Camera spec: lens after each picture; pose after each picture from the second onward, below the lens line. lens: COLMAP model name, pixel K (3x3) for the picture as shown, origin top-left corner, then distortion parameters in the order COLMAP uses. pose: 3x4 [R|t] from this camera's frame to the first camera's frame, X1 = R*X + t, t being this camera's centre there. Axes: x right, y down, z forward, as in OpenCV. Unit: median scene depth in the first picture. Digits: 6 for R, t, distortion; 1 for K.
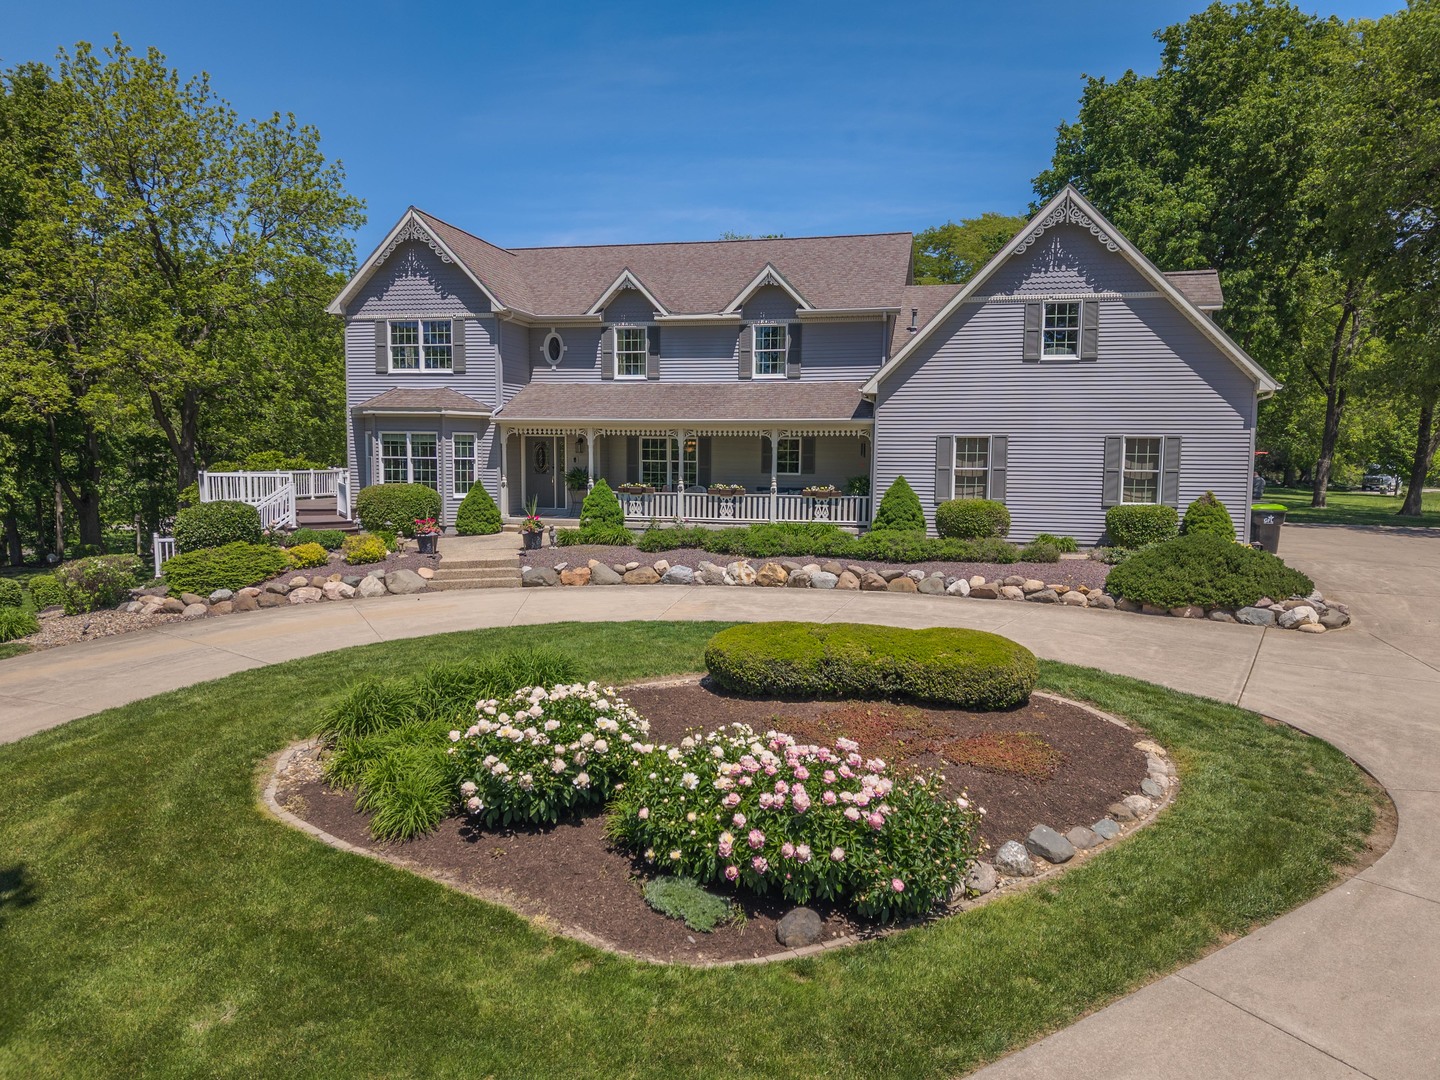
lens RADIAL K [[971.5, 0, 719.9], [0, 971.5, 542.6], [0, 0, 1]] dist [0.027983, -0.025766]
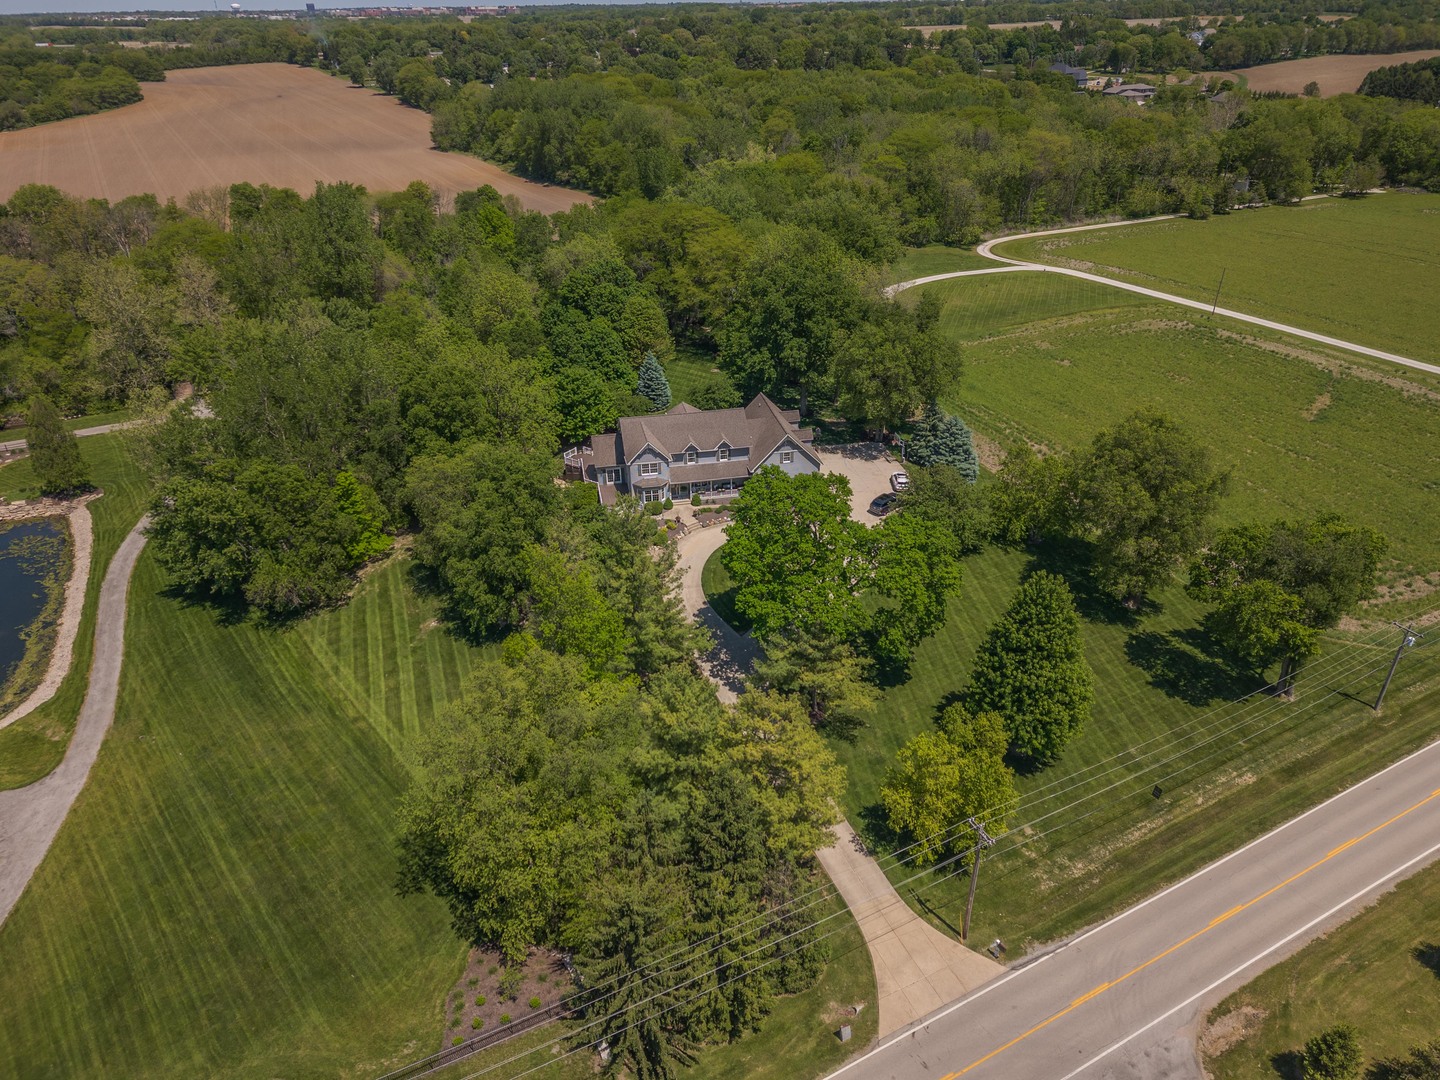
lens RADIAL K [[971.5, 0, 719.9], [0, 971.5, 542.6], [0, 0, 1]] dist [0.027983, -0.025766]
pose [[0.908989, -0.221522, 0.353081, -1.639098], [0.064726, 0.911825, 0.405444, -1.652312], [-0.411763, -0.345691, 0.843178, -2.909436]]
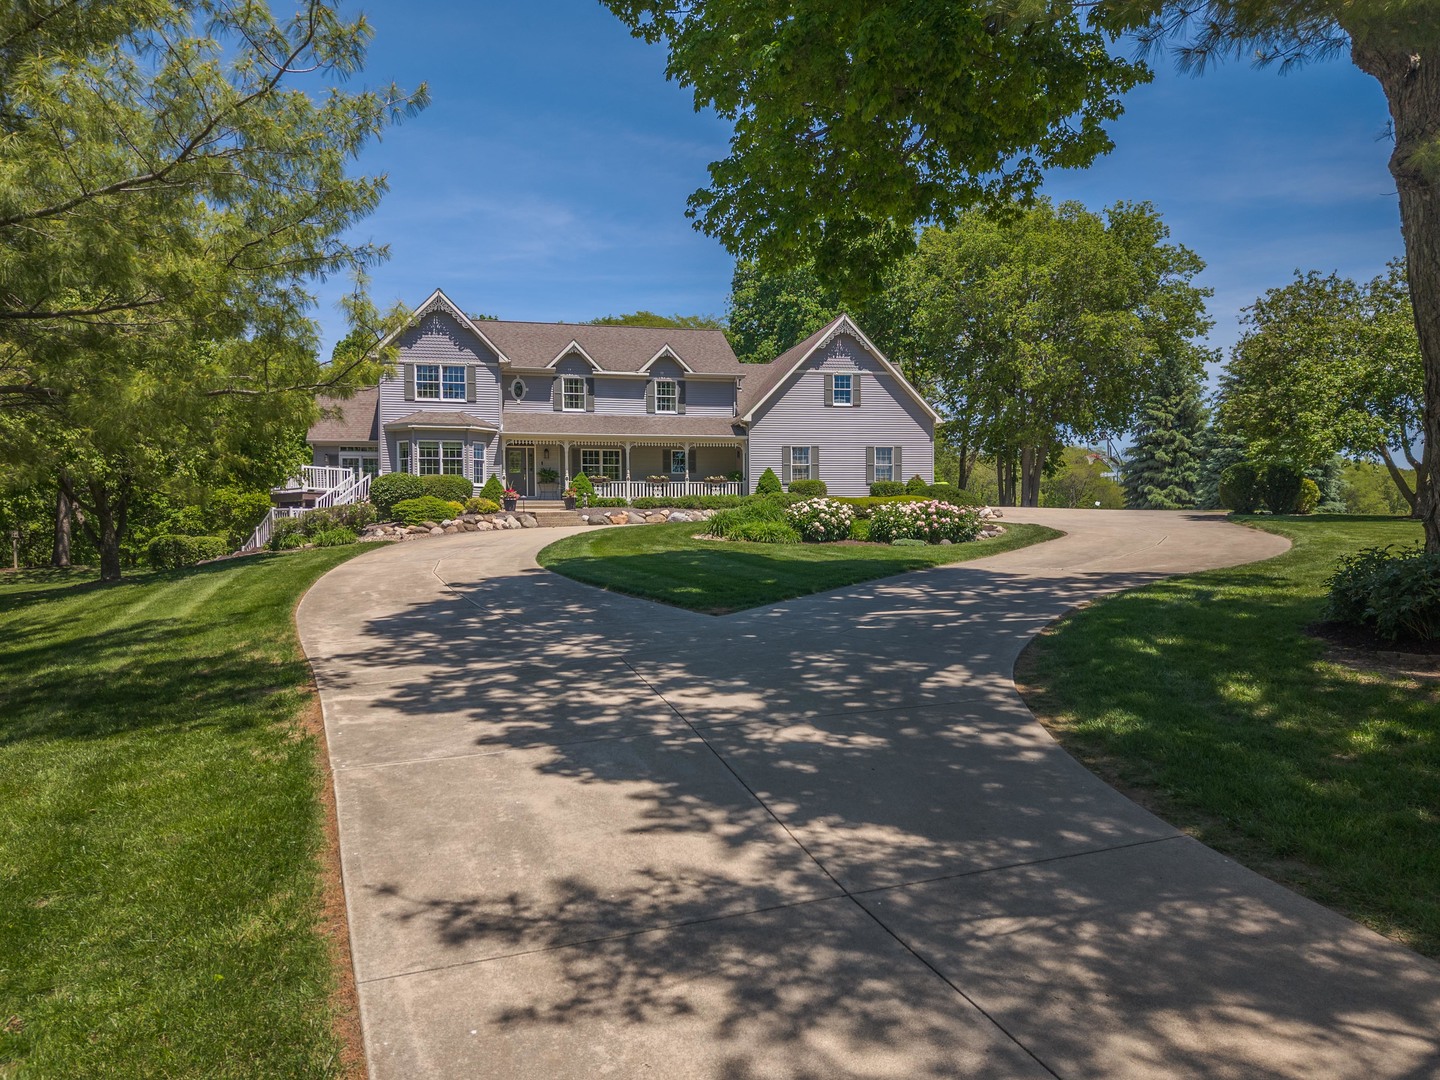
lens RADIAL K [[980.3, 0, 720.0], [0, 980.3, 540.0], [0, 0, 1]] dist [0.072096, -0.059337]
pose [[0.902332, -0.021019, 0.430528, -0.576685], [0.056228, 0.996016, -0.069219, 0.158005], [-0.427358, 0.086666, 0.899919, -0.482665]]
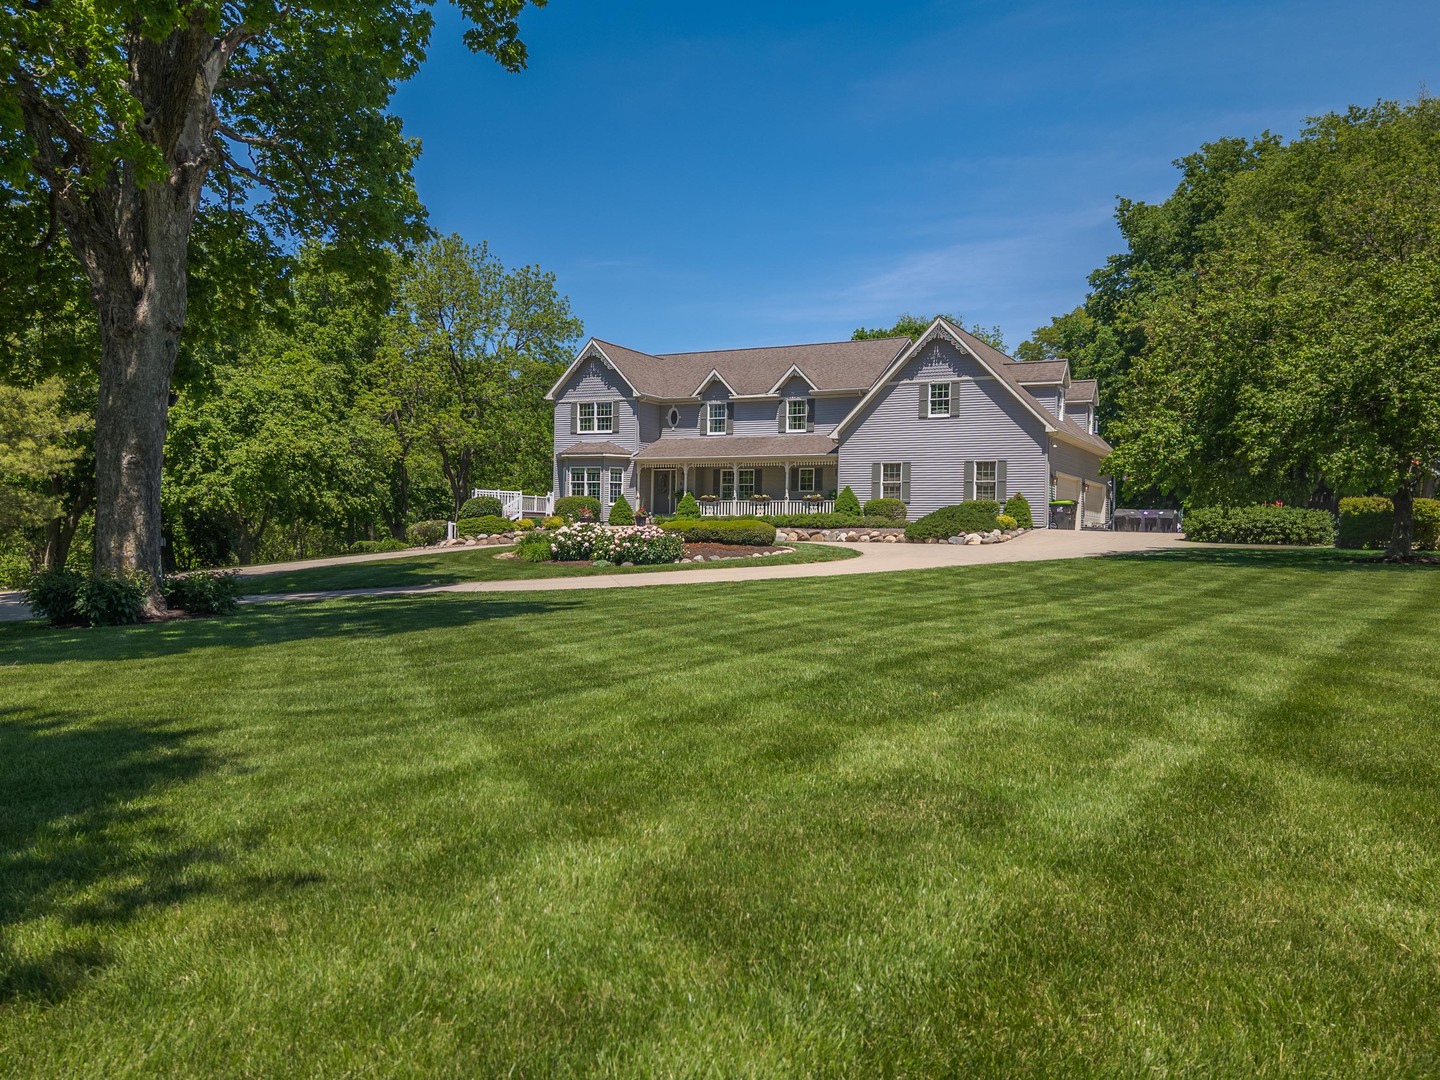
lens RADIAL K [[1116.1, 0, 720.0], [0, 1116.1, 540.0], [0, 0, 1]] dist [0.113522, -0.111173]
pose [[0.966845, 0.008959, -0.255207, 0.409730], [-0.032850, 0.995444, -0.089505, 0.181916], [0.253243, 0.094921, 0.962735, -0.816226]]
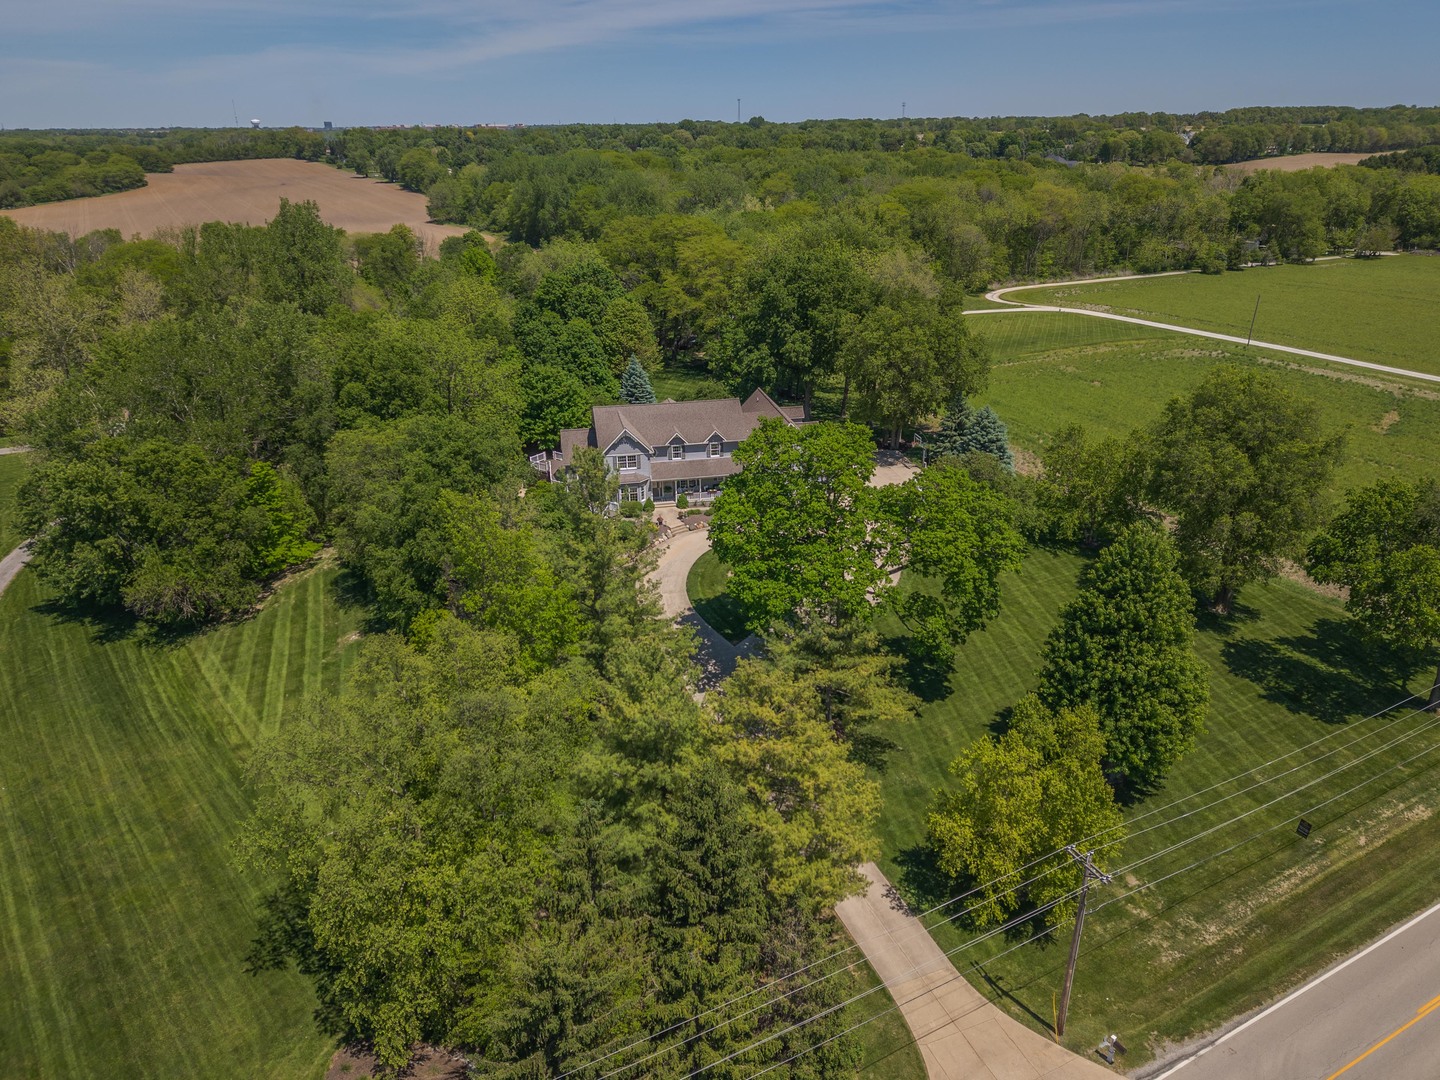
lens RADIAL K [[976.2, 0, 720.0], [0, 976.2, 540.0], [0, 0, 1]] dist [0.012723, -0.007228]
pose [[0.908864, -0.181079, 0.375735, -1.430228], [0.061146, 0.948955, 0.309428, -1.045504], [-0.412587, -0.258253, 0.873543, -2.427332]]
